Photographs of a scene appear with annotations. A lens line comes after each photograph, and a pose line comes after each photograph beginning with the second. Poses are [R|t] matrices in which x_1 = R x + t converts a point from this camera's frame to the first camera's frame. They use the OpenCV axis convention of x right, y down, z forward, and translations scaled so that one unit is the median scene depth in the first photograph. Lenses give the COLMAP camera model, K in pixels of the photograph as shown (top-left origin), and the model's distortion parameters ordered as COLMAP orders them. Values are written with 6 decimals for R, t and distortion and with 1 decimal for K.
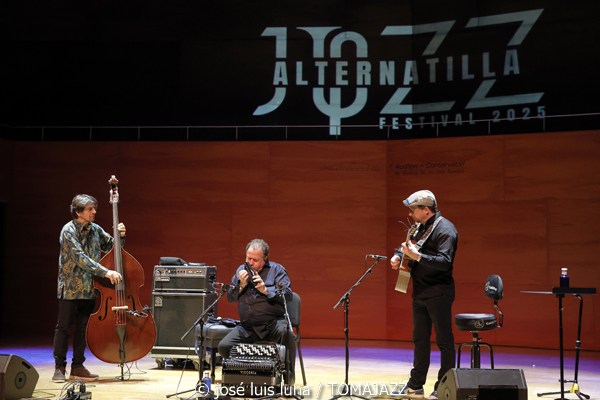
lens RADIAL K [[917.9, 0, 300.0], [0, 917.9, 200.0], [0, 0, 1]] dist [0.005591, 0.027104]
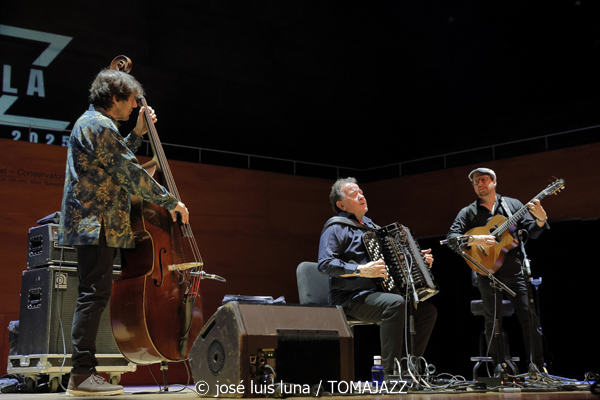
lens RADIAL K [[849.2, 0, 300.0], [0, 849.2, 200.0], [0, 0, 1]] dist [0.034876, 0.069620]
pose [[0.521651, 0.144155, 0.840892, -0.365948], [-0.038189, 0.988579, -0.145782, 0.087977], [-0.852304, 0.043935, 0.521199, 0.370123]]
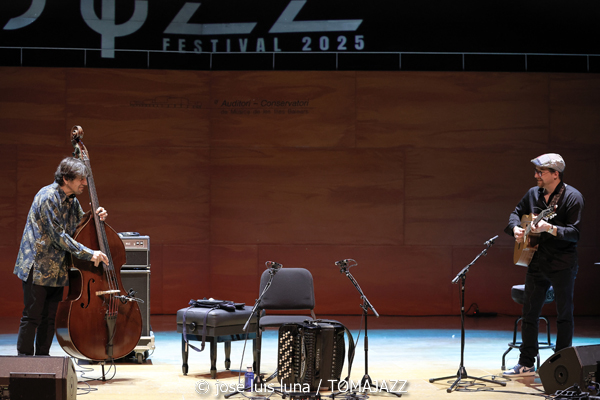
lens RADIAL K [[1218.2, 0, 300.0], [0, 1218.2, 200.0], [0, 0, 1]] dist [-0.436820, 0.160693]
pose [[0.910706, -0.007285, 0.412990, -0.276037], [-0.020094, 0.997879, 0.061911, -0.018682], [-0.412566, -0.064681, 0.908629, -0.013954]]
